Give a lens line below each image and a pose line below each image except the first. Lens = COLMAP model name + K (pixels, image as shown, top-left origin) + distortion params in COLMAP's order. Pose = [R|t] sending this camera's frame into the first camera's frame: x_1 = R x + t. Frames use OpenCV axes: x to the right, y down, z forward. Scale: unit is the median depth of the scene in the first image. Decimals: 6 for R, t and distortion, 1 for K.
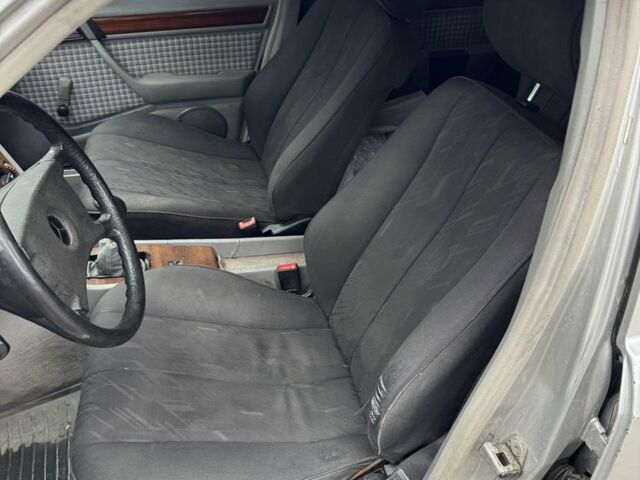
lens RADIAL K [[599.2, 0, 320.0], [0, 599.2, 240.0], [0, 0, 1]] dist [0.153877, -0.287959]
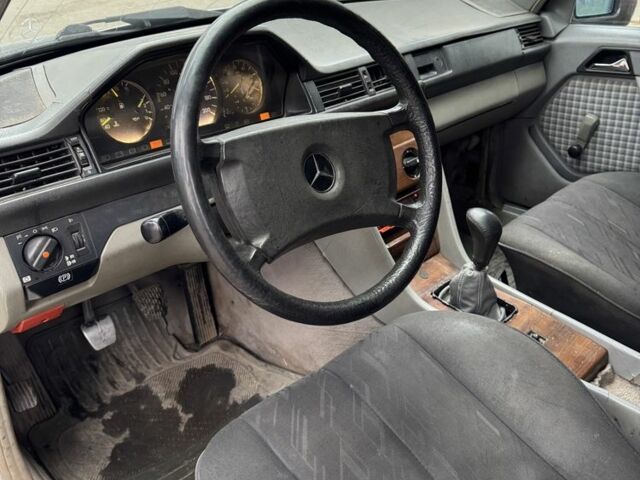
lens RADIAL K [[599.2, 0, 320.0], [0, 599.2, 240.0], [0, 0, 1]] dist [0.153877, -0.287959]
pose [[0.503171, 0.347711, -0.791148, 0.134122], [-0.473388, 0.876812, 0.084284, -0.001912], [0.722995, 0.332111, 0.605789, 0.261461]]
